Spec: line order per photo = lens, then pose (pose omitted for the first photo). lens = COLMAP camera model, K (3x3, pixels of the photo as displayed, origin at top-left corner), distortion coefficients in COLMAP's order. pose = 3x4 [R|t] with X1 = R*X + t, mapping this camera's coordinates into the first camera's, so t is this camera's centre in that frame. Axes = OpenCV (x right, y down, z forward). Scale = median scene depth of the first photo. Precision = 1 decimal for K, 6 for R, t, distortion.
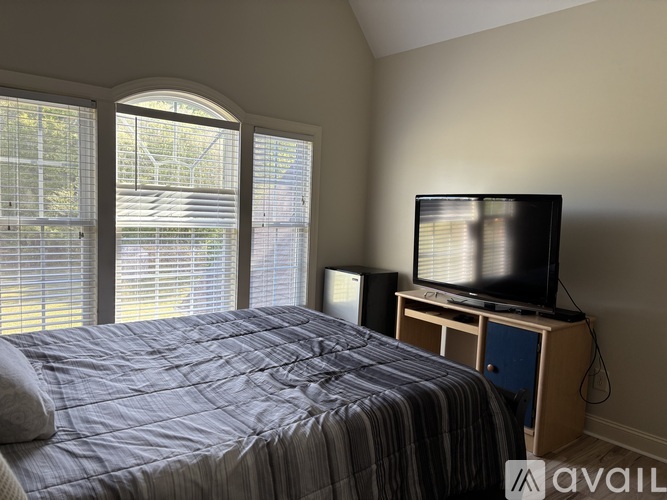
lens RADIAL K [[494.7, 0, 335.8], [0, 494.7, 255.3], [0, 0, 1]] dist [0.014602, -0.008336]
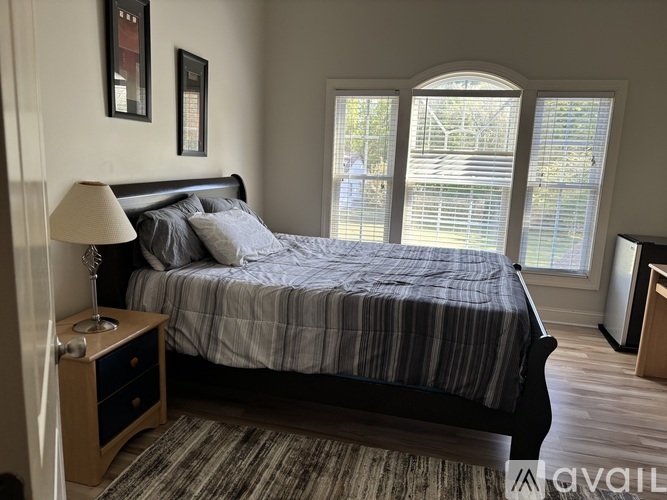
lens RADIAL K [[494.7, 0, 327.8], [0, 494.7, 248.6], [0, 0, 1]] dist [0.014602, -0.008336]
pose [[0.591260, 0.127740, -0.796301, 0.497718], [-0.090349, 0.991652, 0.091993, 0.018949], [0.801404, 0.017554, 0.597865, 0.007739]]
